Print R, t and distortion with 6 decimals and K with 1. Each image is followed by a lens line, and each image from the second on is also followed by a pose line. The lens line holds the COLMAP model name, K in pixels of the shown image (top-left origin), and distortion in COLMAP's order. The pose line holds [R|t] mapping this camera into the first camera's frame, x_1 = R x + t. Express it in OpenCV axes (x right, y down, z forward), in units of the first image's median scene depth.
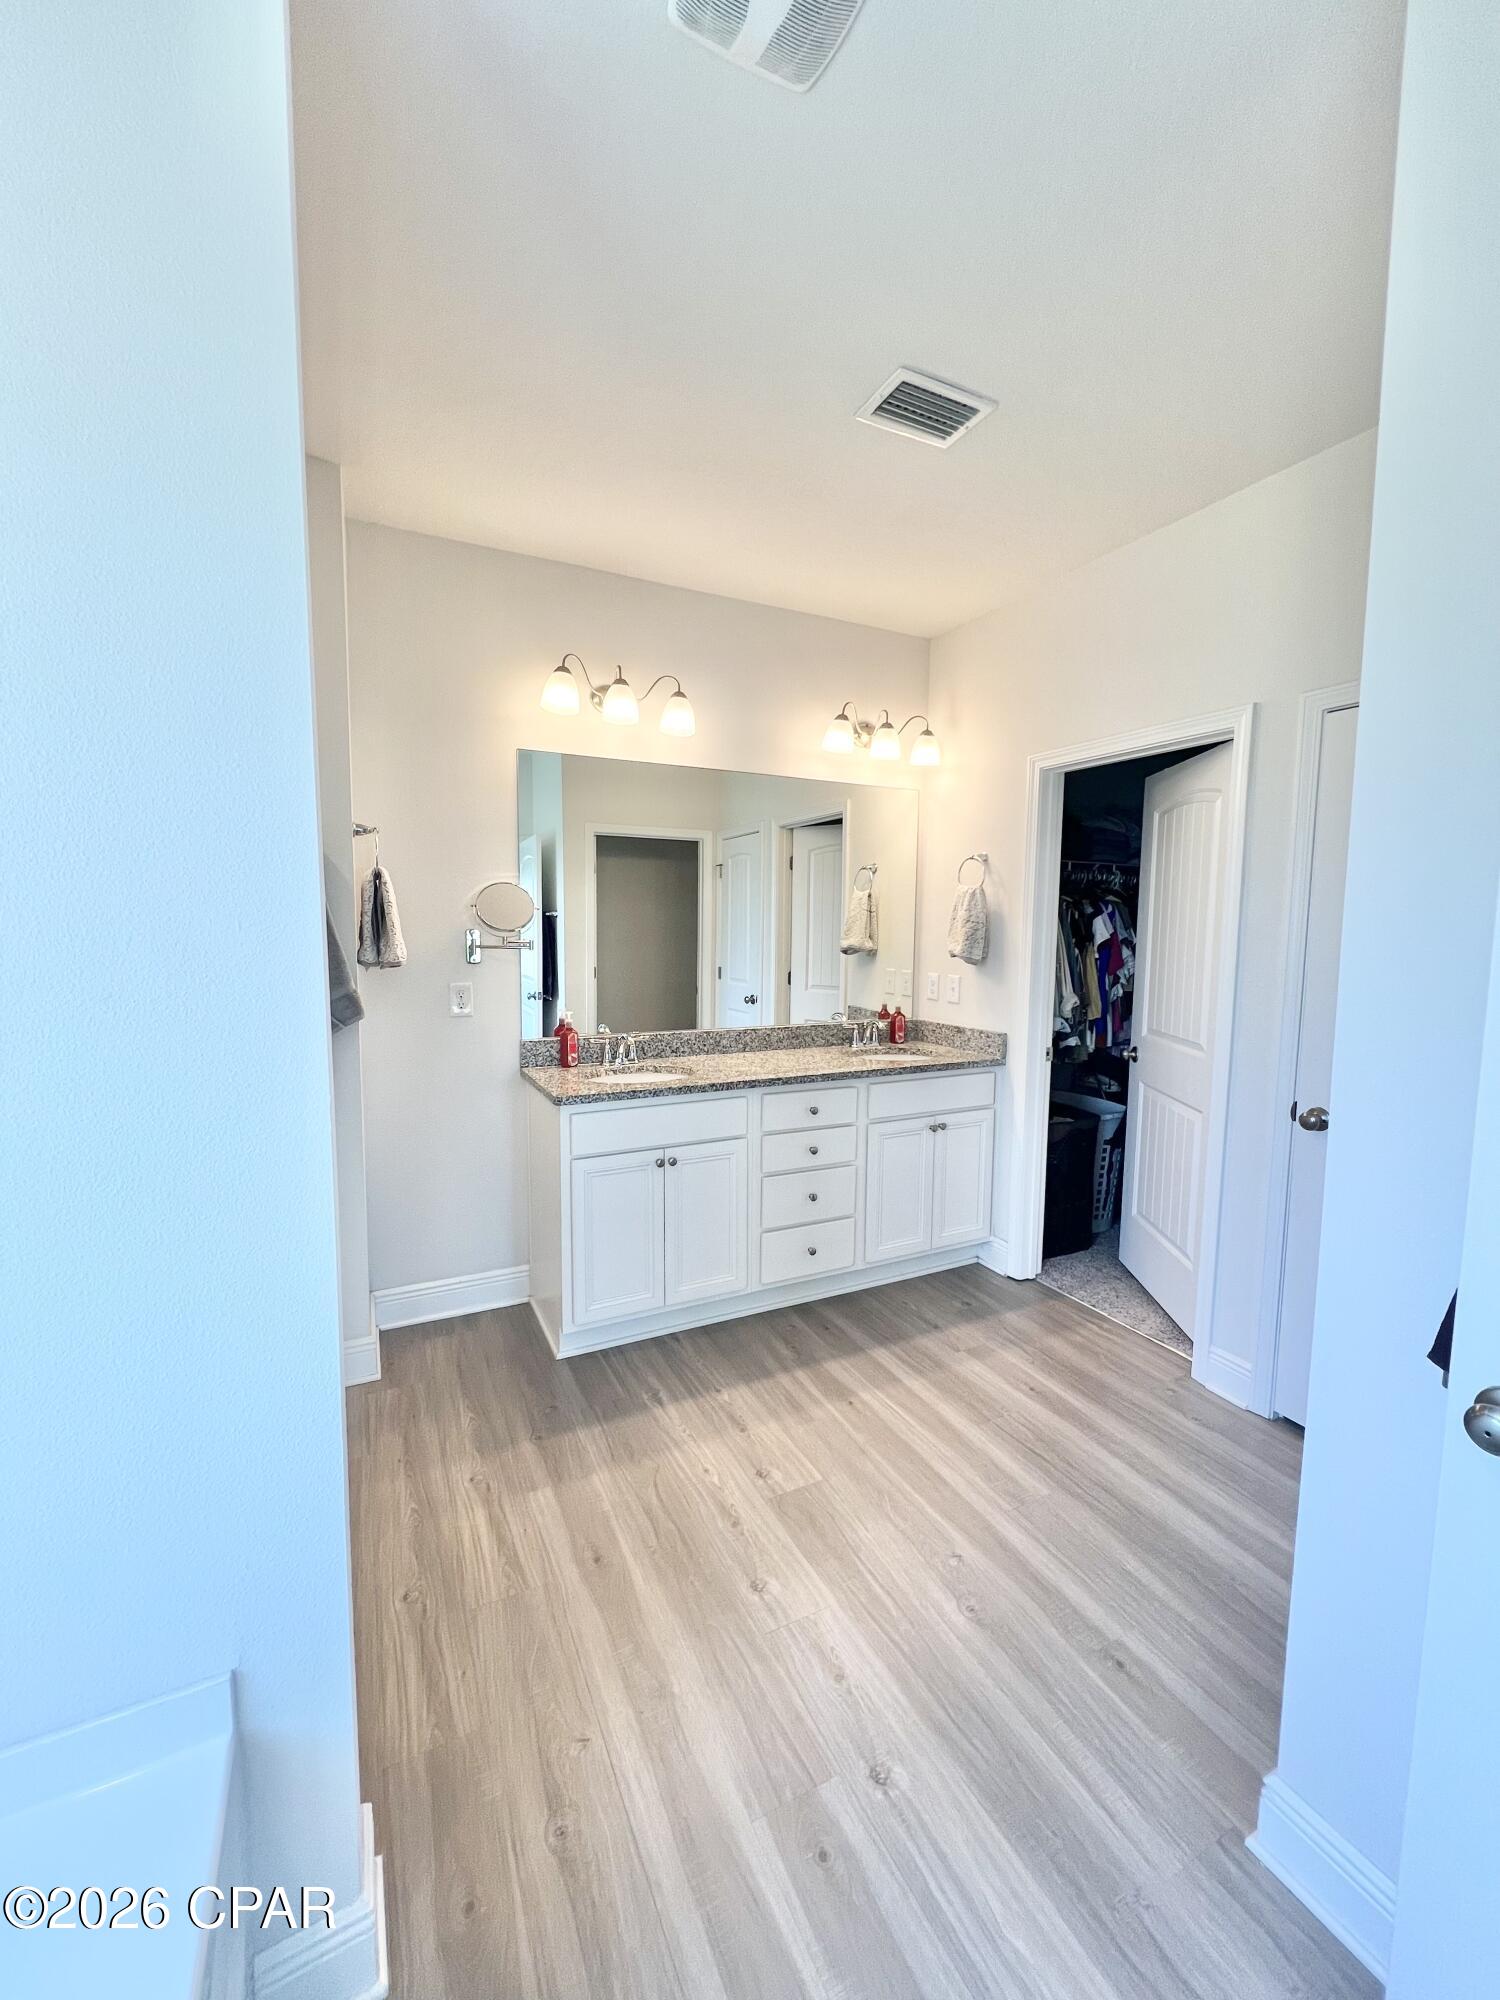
lens RADIAL K [[801.1, 0, 755.5], [0, 801.1, 995.4], [0, 0, 1]] dist [-0.001096, 0.000401]
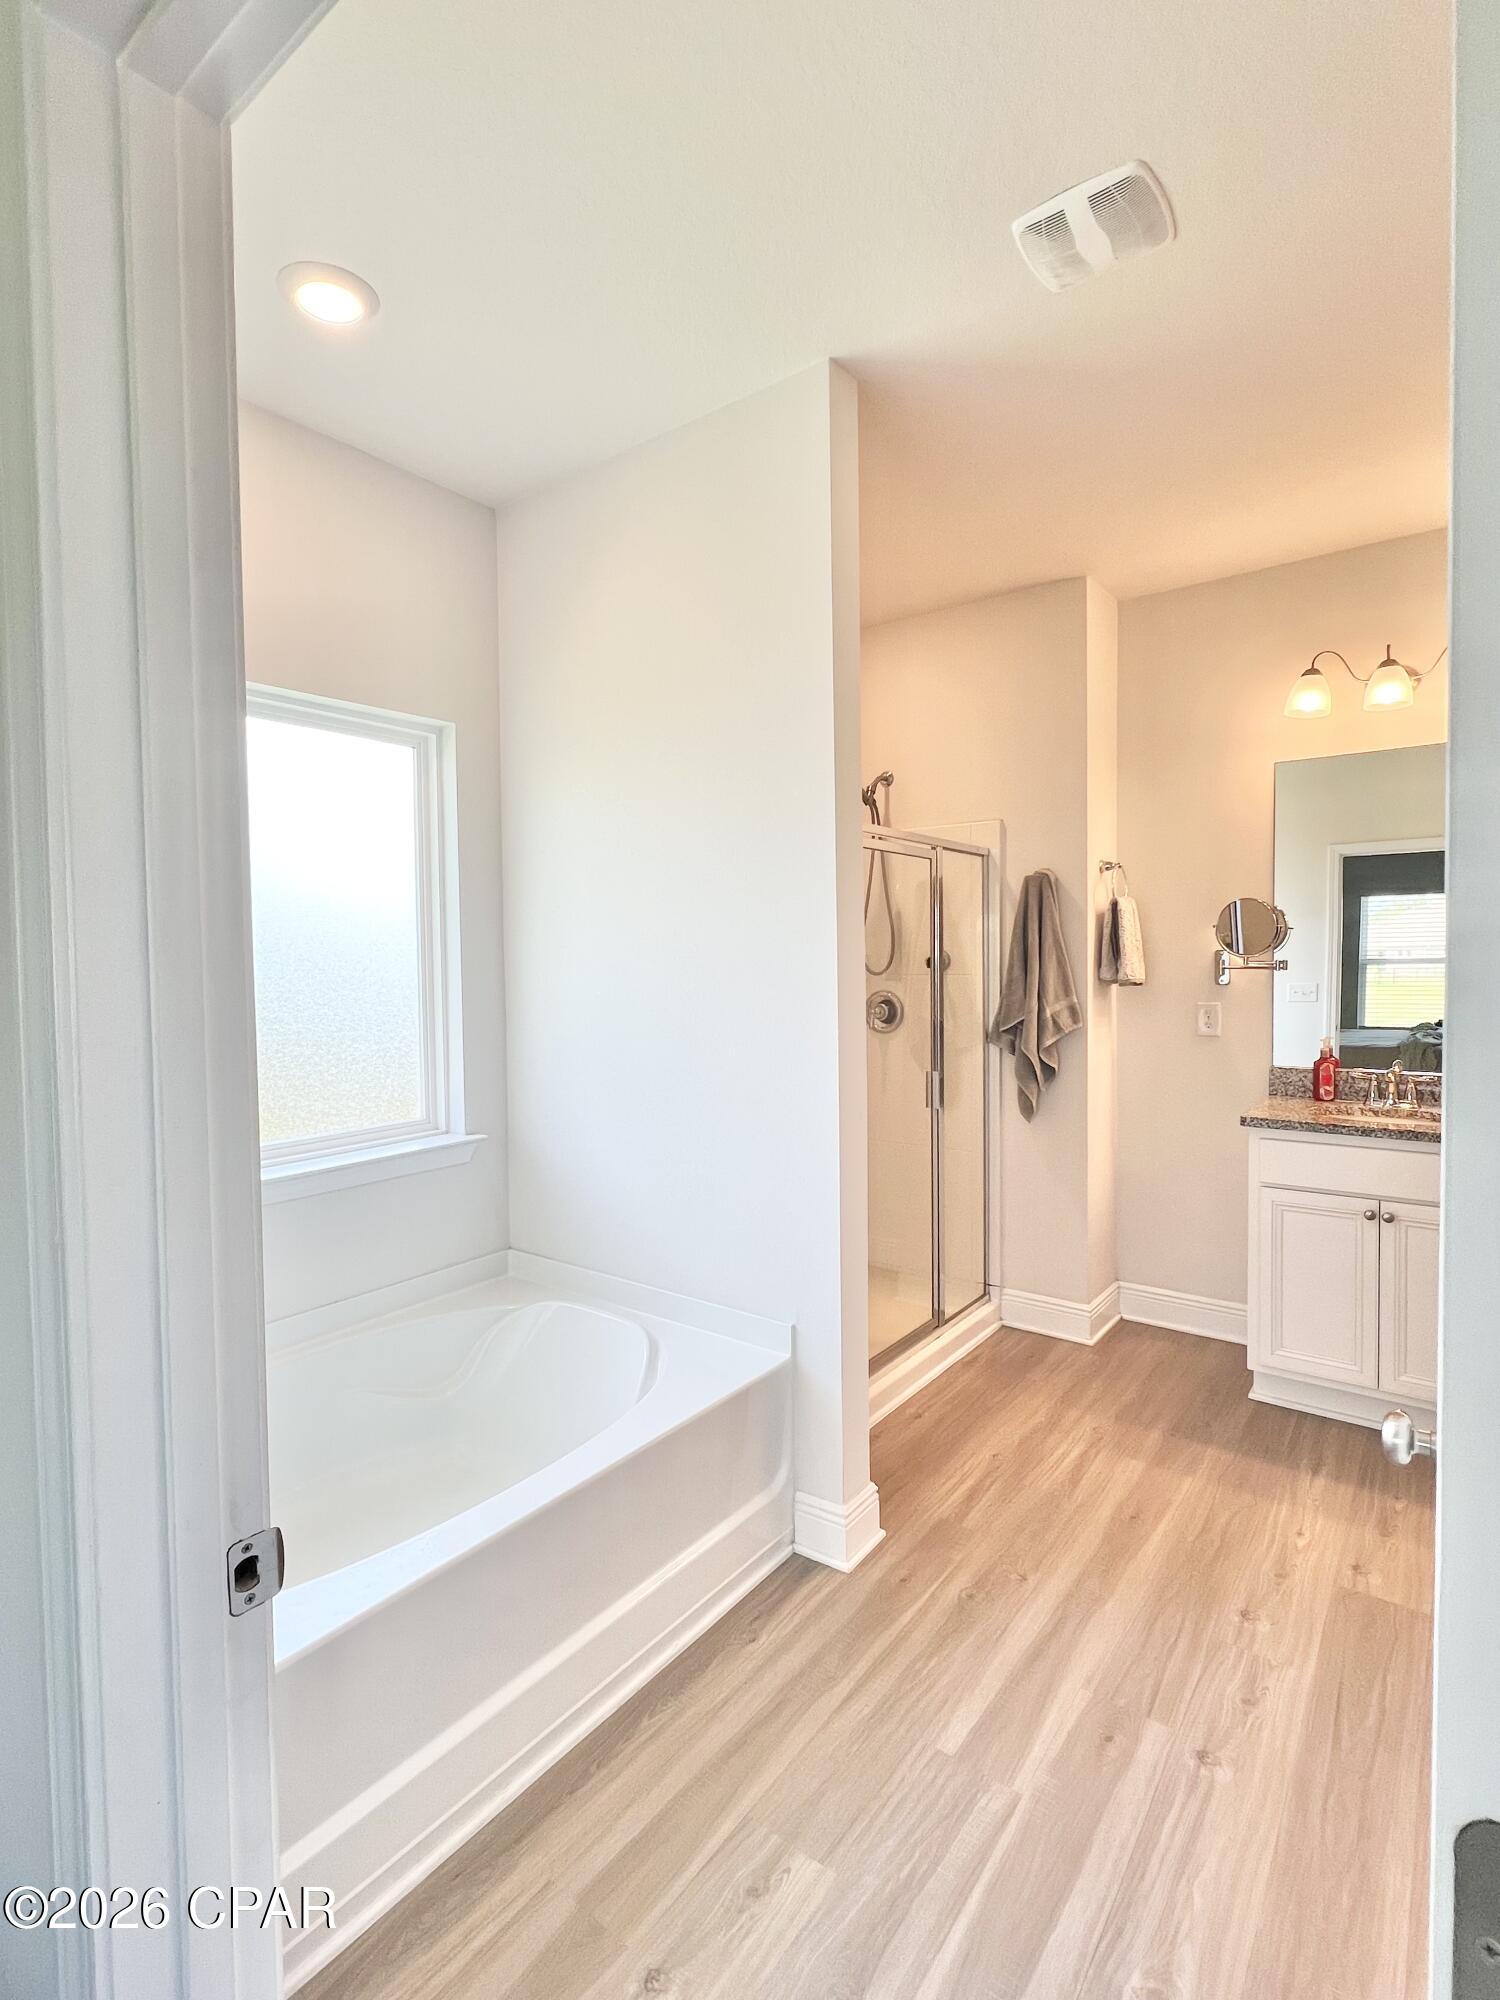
lens RADIAL K [[962.2, 0, 751.6], [0, 962.2, 990.4], [0, 0, 1]] dist [-0.002082, 0.000222]
pose [[0.440200, 0.013197, -0.897803, 0.470831], [-0.066499, 0.997625, -0.017940, 0.029119], [0.895434, 0.067601, 0.440032, -0.058247]]
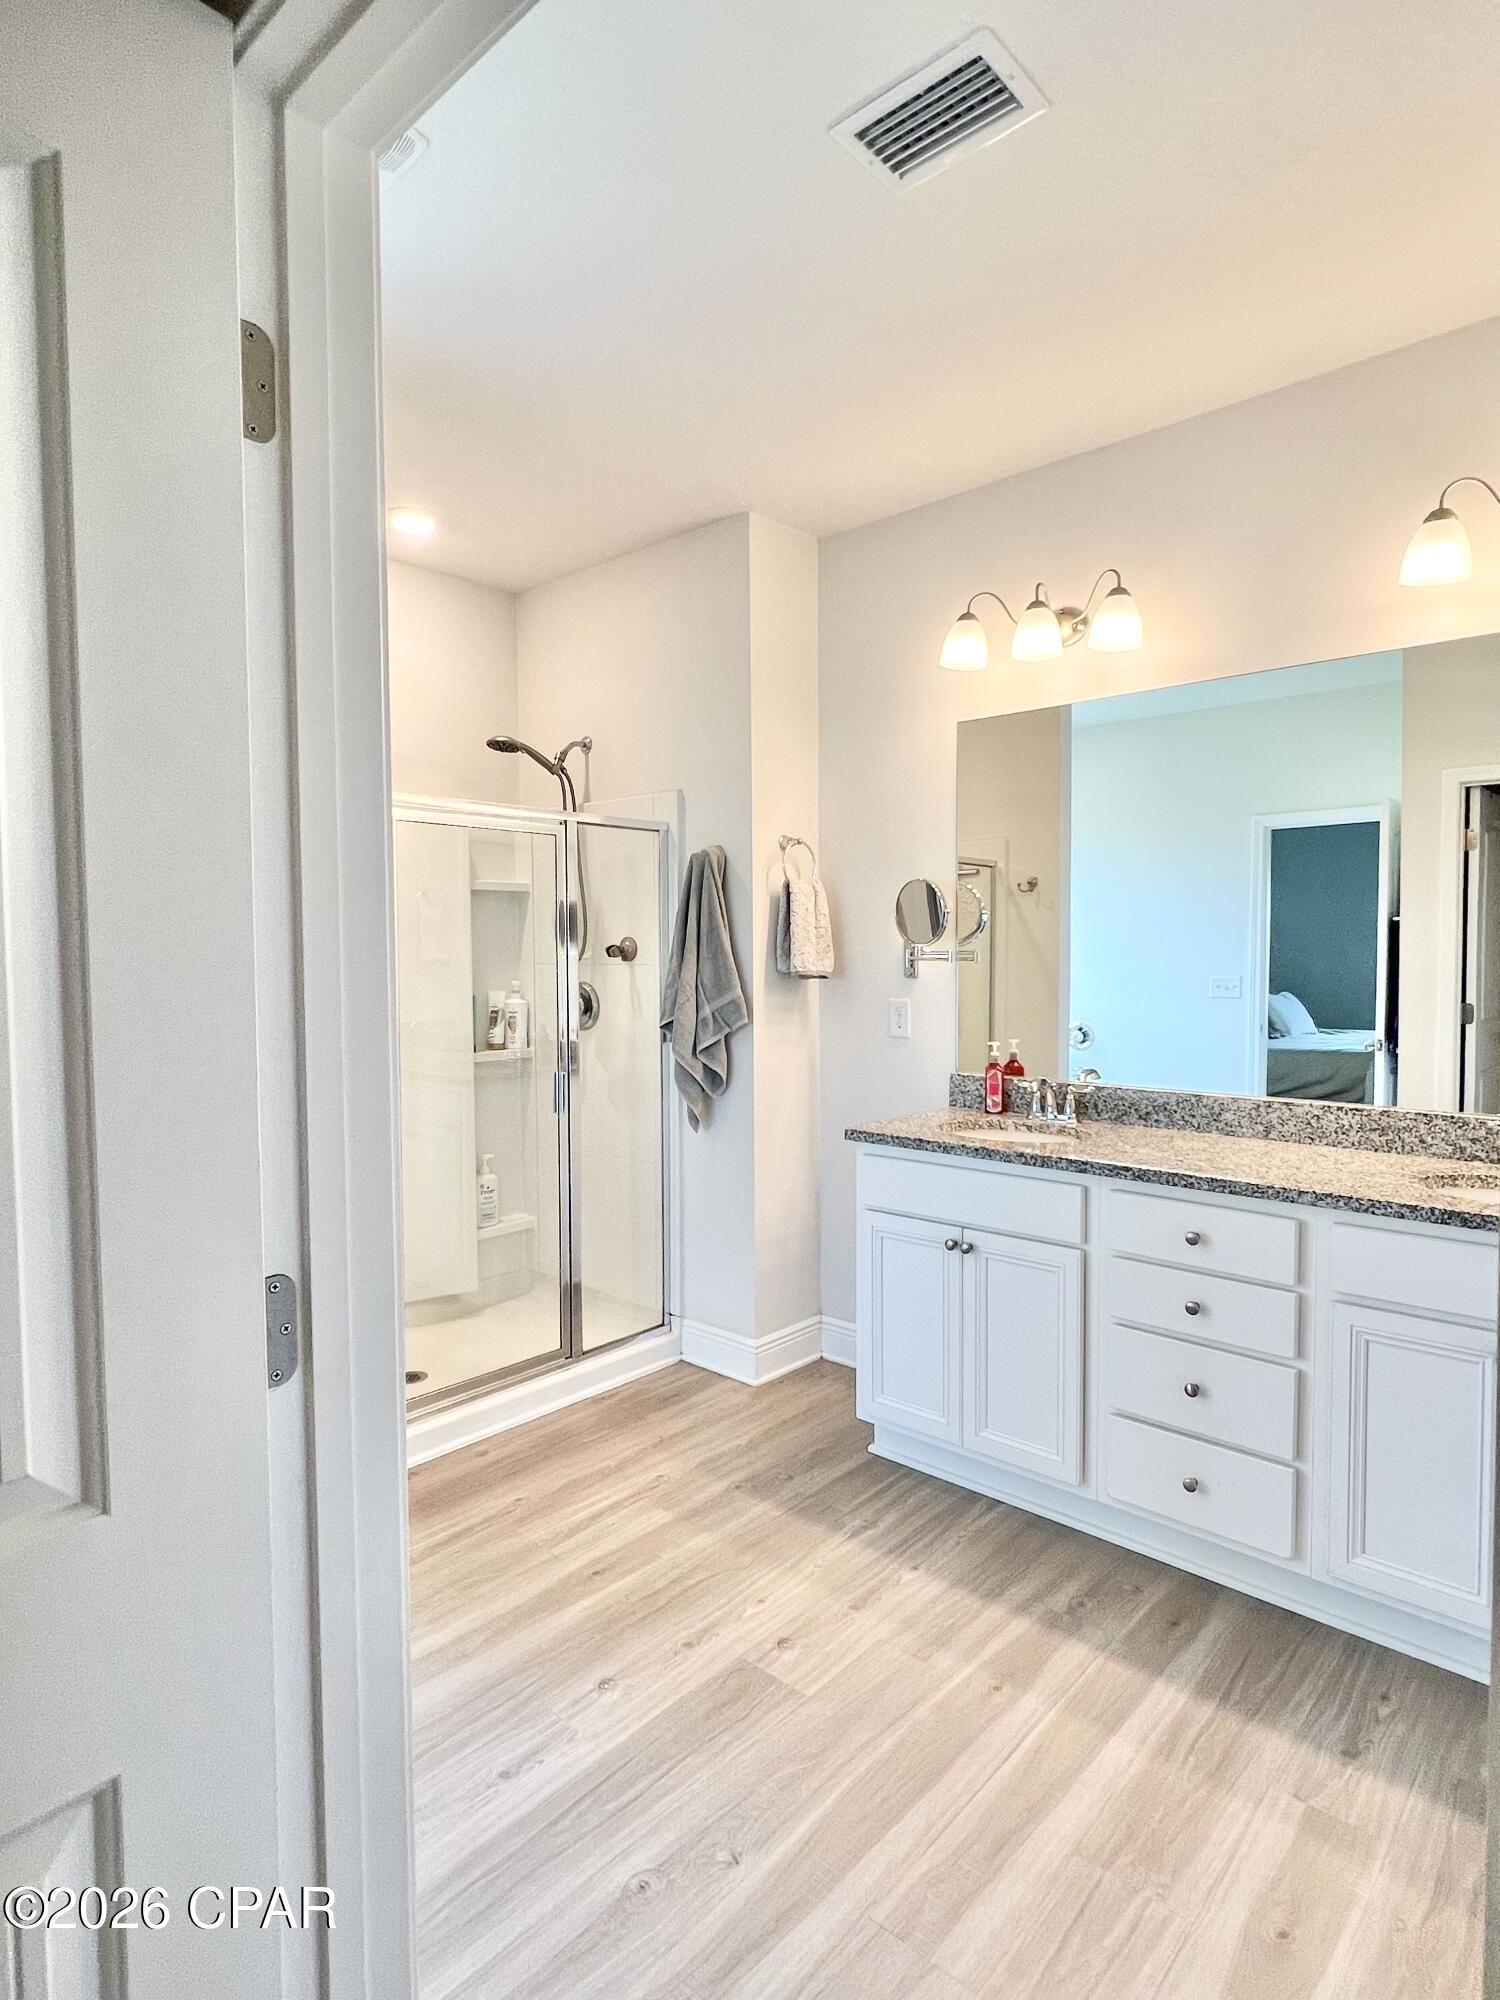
lens RADIAL K [[1089.6, 0, 754.6], [0, 1089.6, 994.3], [0, 0, 1]] dist [0.003418, -0.000602]
pose [[0.363375, 0.025291, -0.931300, 0.694026], [-0.075548, 0.997139, -0.002399, -0.006072], [0.928575, 0.071230, 0.364246, 0.409775]]
